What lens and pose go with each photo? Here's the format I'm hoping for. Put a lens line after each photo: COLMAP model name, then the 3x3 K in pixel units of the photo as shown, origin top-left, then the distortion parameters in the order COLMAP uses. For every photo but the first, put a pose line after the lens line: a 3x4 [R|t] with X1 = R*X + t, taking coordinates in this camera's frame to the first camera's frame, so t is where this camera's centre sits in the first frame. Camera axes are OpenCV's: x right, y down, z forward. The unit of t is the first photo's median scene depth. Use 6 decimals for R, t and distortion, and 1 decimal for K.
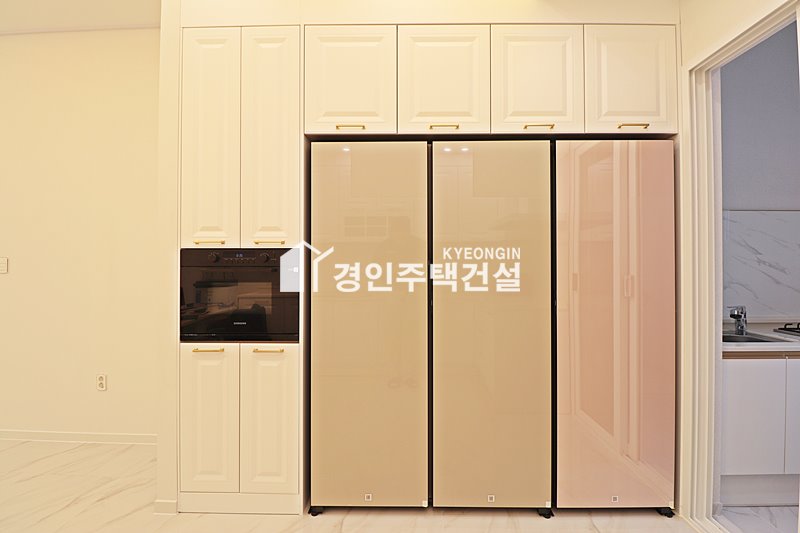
lens RADIAL K [[368.3, 0, 404.3], [0, 368.3, 260.3], [0, 0, 1]] dist [-0.001366, -0.013098]
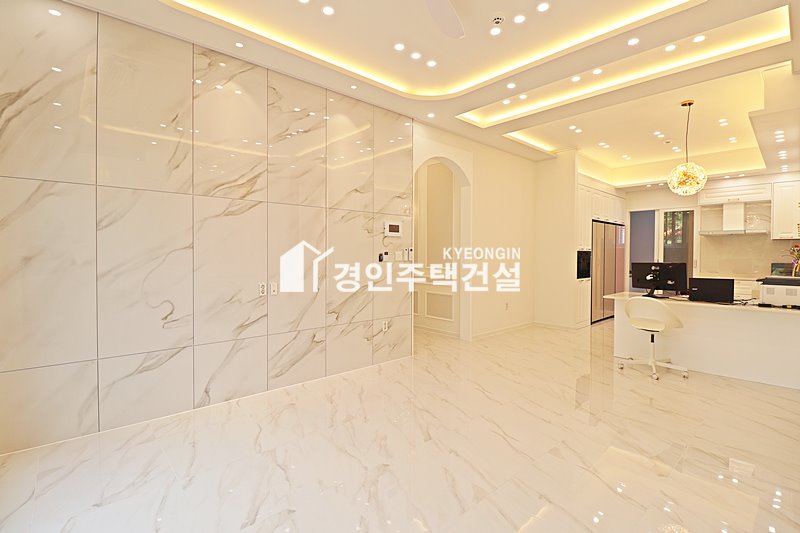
lens RADIAL K [[372.1, 0, 400.8], [0, 372.1, 260.0], [0, 0, 1]] dist [-0.000450, -0.014053]
pose [[0.723857, -0.005662, 0.689927, -4.106213], [-0.014933, 0.999604, 0.023871, -0.006338], [-0.689788, -0.027582, 0.723485, -0.336422]]
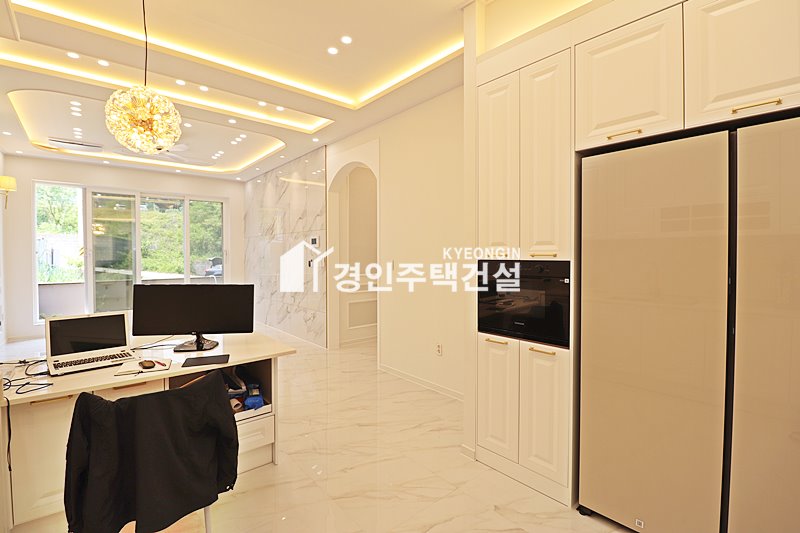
lens RADIAL K [[368.3, 0, 404.3], [0, 368.3, 260.3], [0, 0, 1]] dist [-0.001366, -0.013098]
pose [[0.672587, 0.013124, -0.739902, 0.177883], [0.010245, 0.999582, 0.027043, -0.067605], [0.739947, -0.025769, 0.672171, -0.066560]]
